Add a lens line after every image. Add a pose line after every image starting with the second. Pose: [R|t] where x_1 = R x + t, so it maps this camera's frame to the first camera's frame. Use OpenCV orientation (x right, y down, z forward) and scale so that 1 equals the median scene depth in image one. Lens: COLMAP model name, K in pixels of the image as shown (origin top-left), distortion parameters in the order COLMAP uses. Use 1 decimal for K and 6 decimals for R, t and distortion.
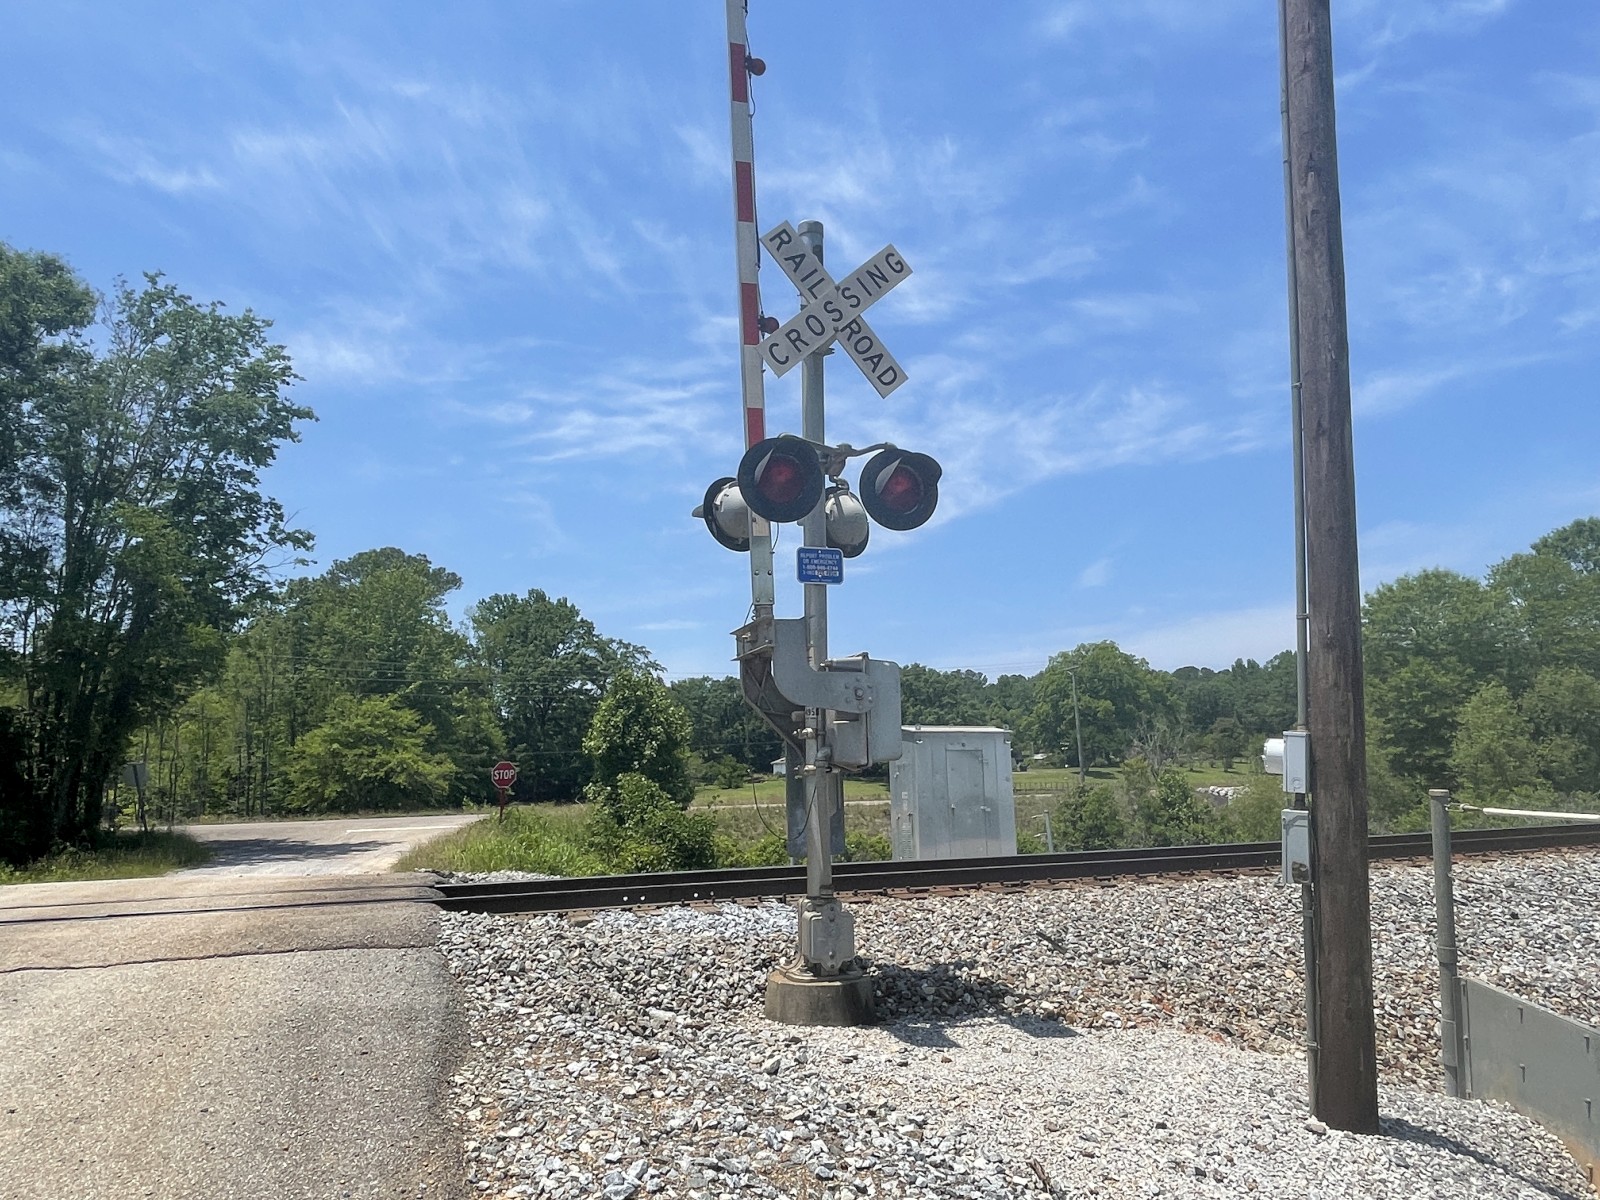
lens RADIAL K [[1073.6, 0, 807.2], [0, 1073.6, 596.8], [0, 0, 1]] dist [-0.000462, -0.006453]
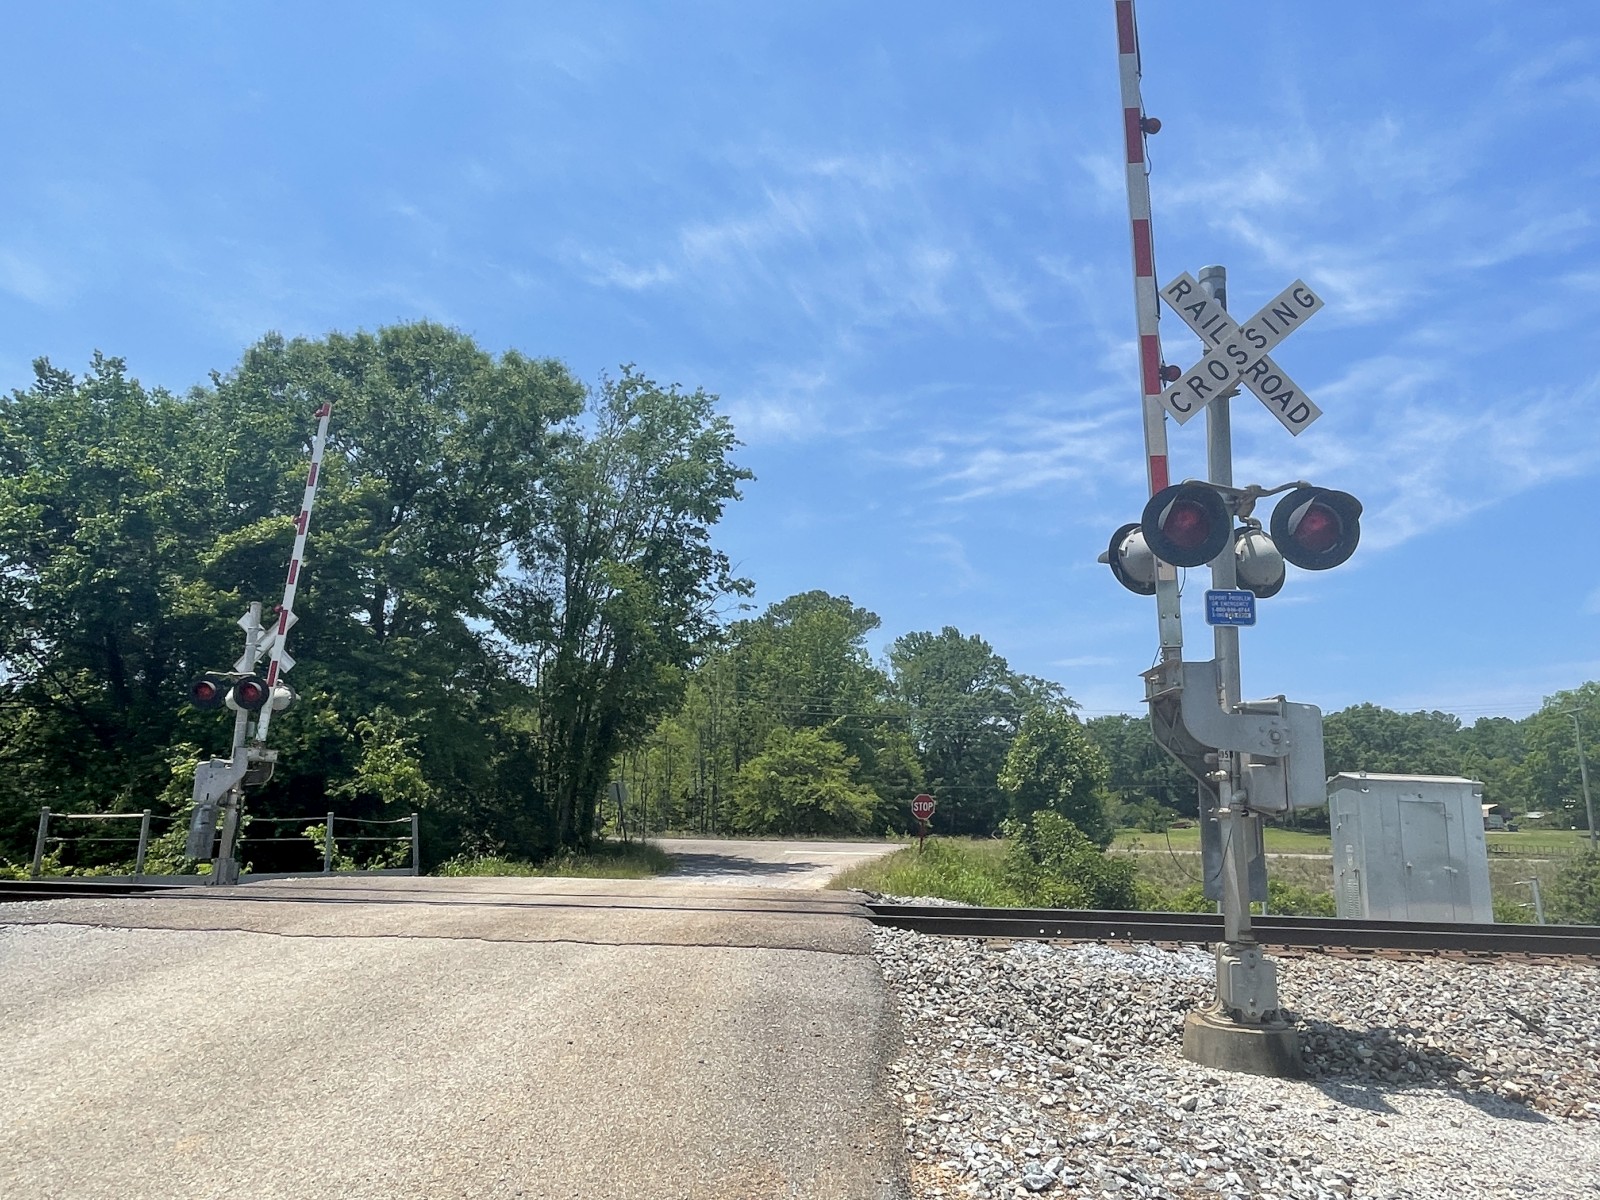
lens RADIAL K [[1073.6, 0, 807.2], [0, 1073.6, 596.8], [0, 0, 1]] dist [-0.000462, -0.006453]
pose [[0.928868, -0.025920, -0.369504, 0.003211], [0.013523, 0.999257, -0.036102, -0.001729], [0.370165, 0.028537, 0.928528, -0.015313]]
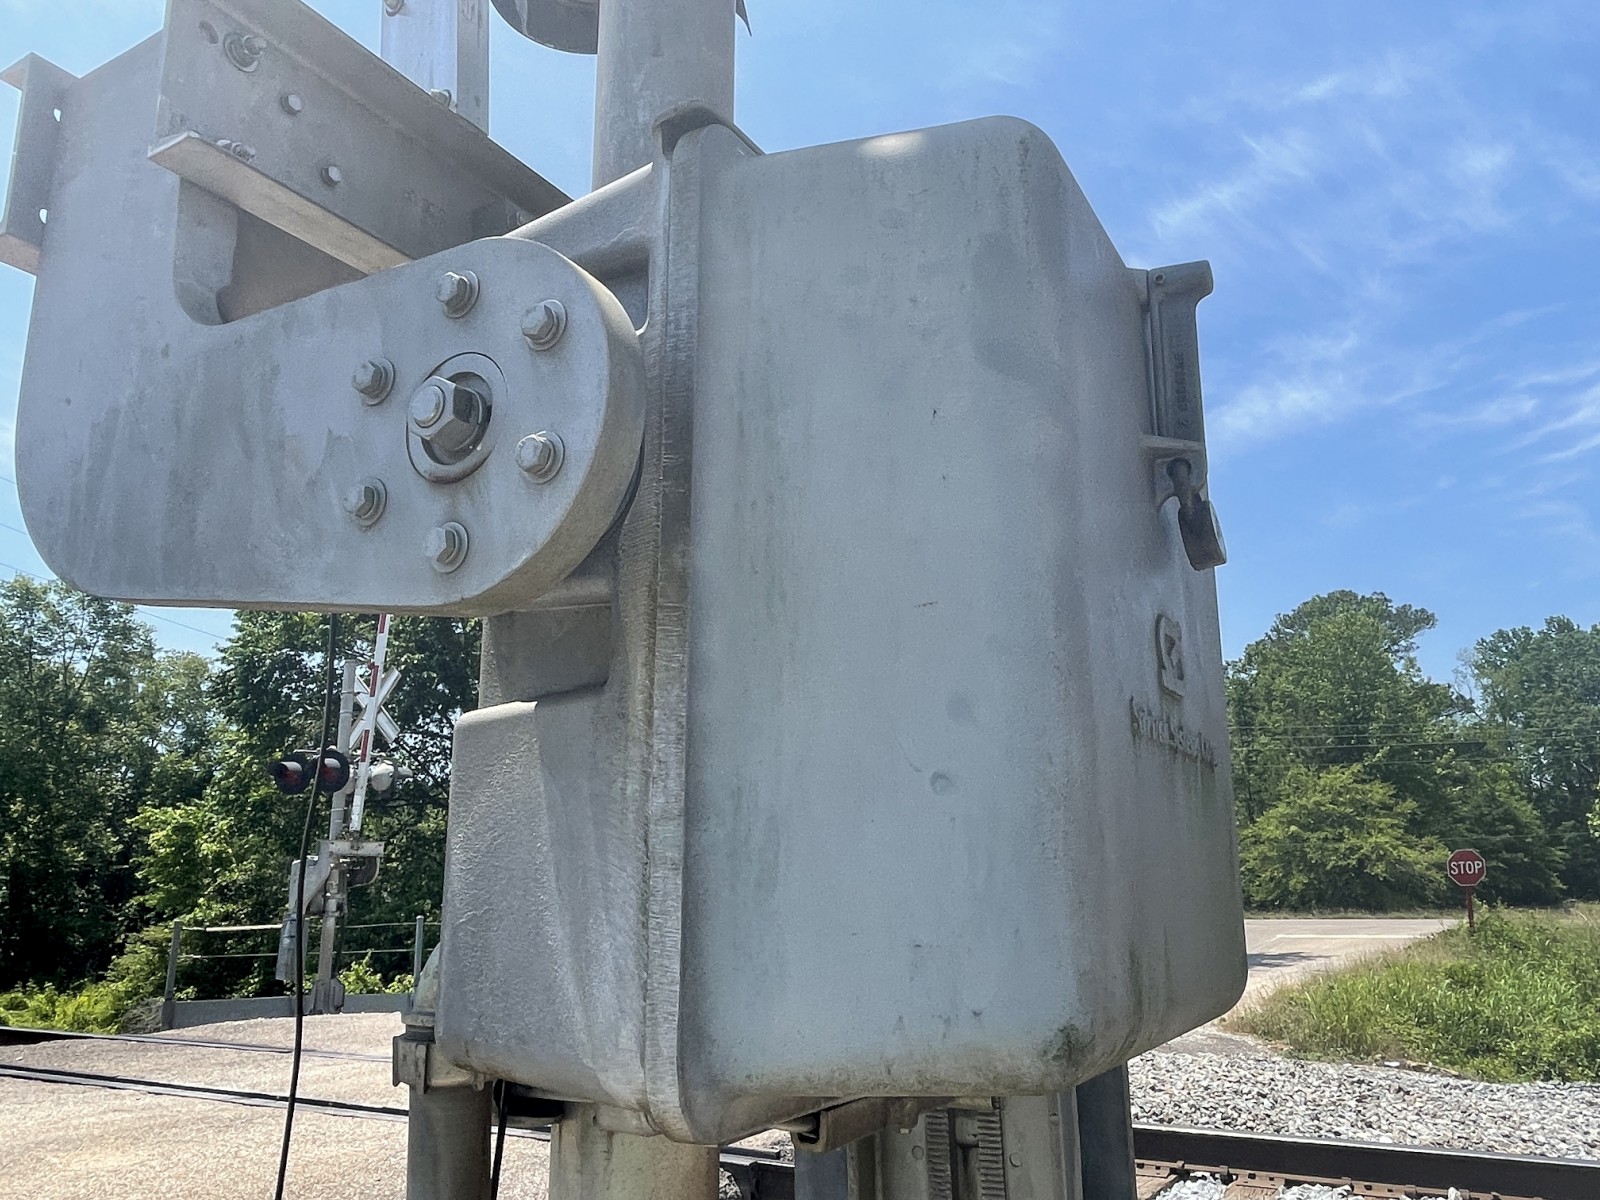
lens RADIAL K [[1184.5, 0, 808.3], [0, 1184.5, 602.6], [0, 0, 1]] dist [-0.004903, -0.003454]
pose [[0.666534, -0.153731, -0.729451, 0.027706], [0.117505, 0.987939, -0.100838, 0.021786], [0.736155, -0.018503, 0.676560, 0.165195]]
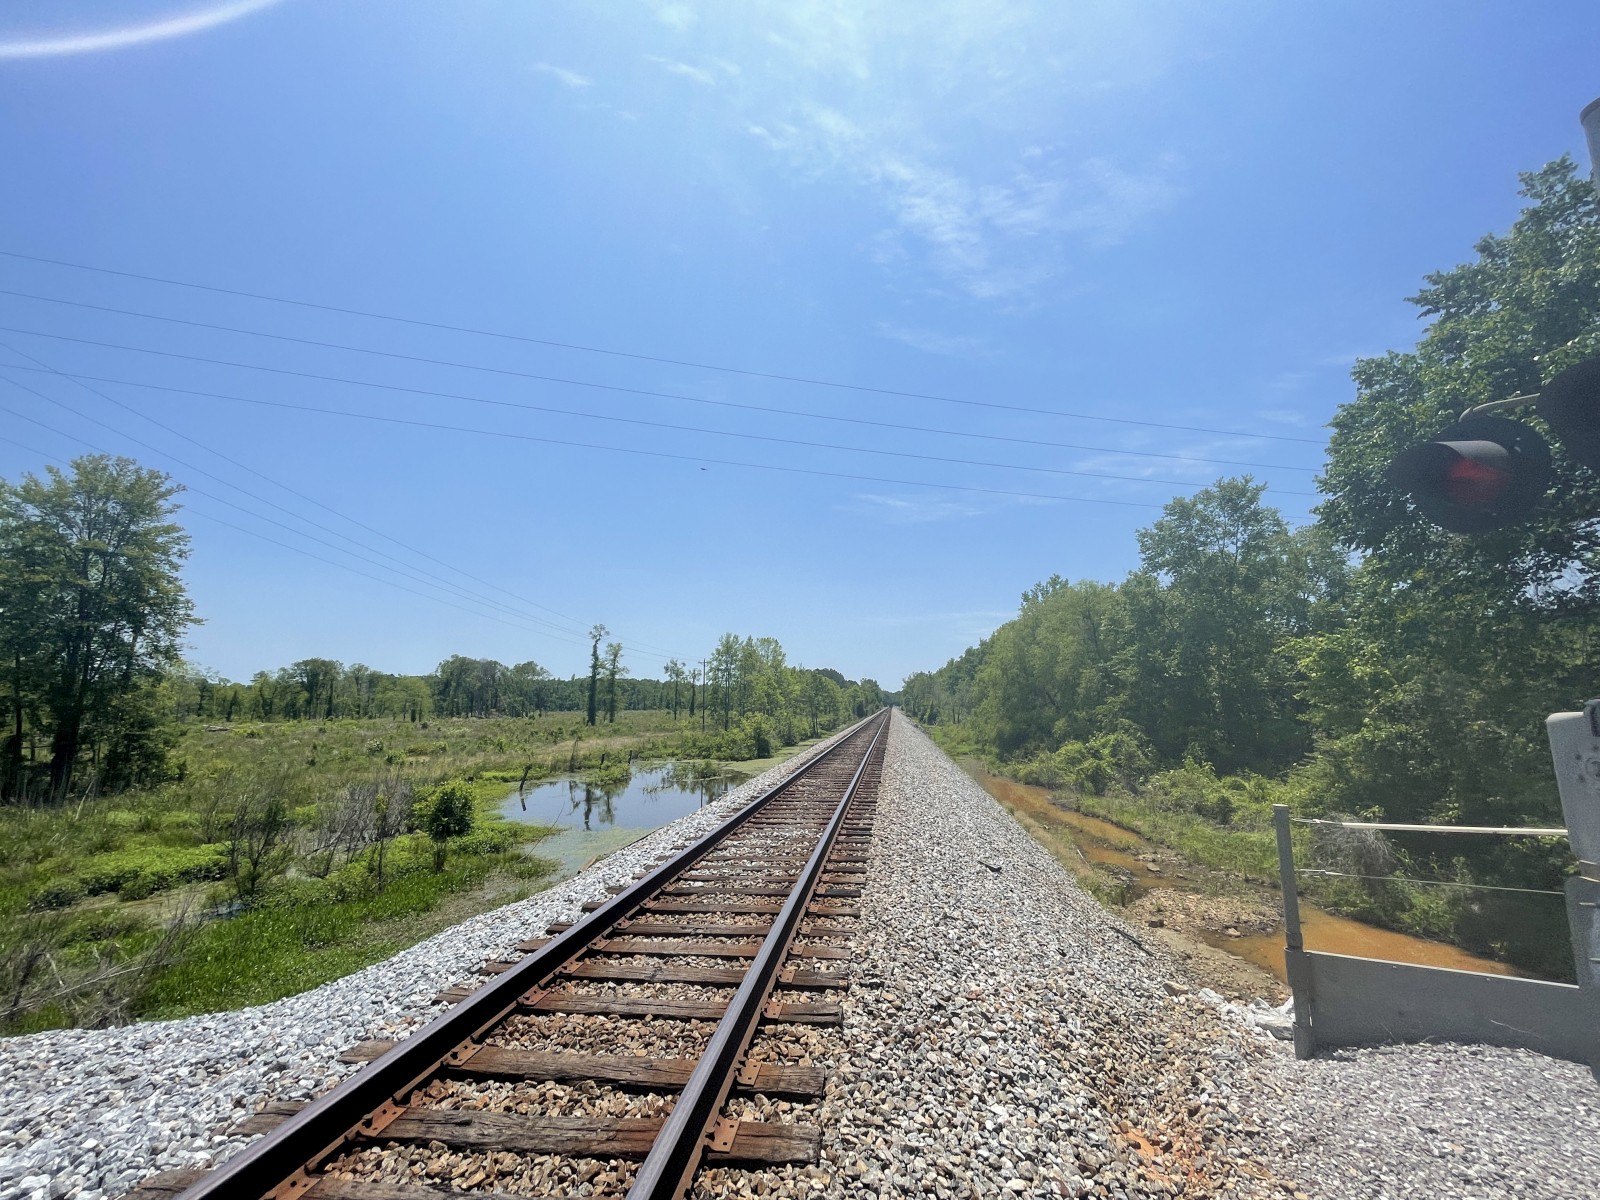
lens RADIAL K [[654.5, 0, 816.2], [0, 654.5, 599.9], [0, 0, 1]] dist [0.001701, 0.000453]
pose [[-0.426428, -0.109334, -0.897890, -0.292931], [0.181354, 0.962176, -0.203291, 0.034802], [0.886155, -0.249524, -0.390470, 0.264596]]
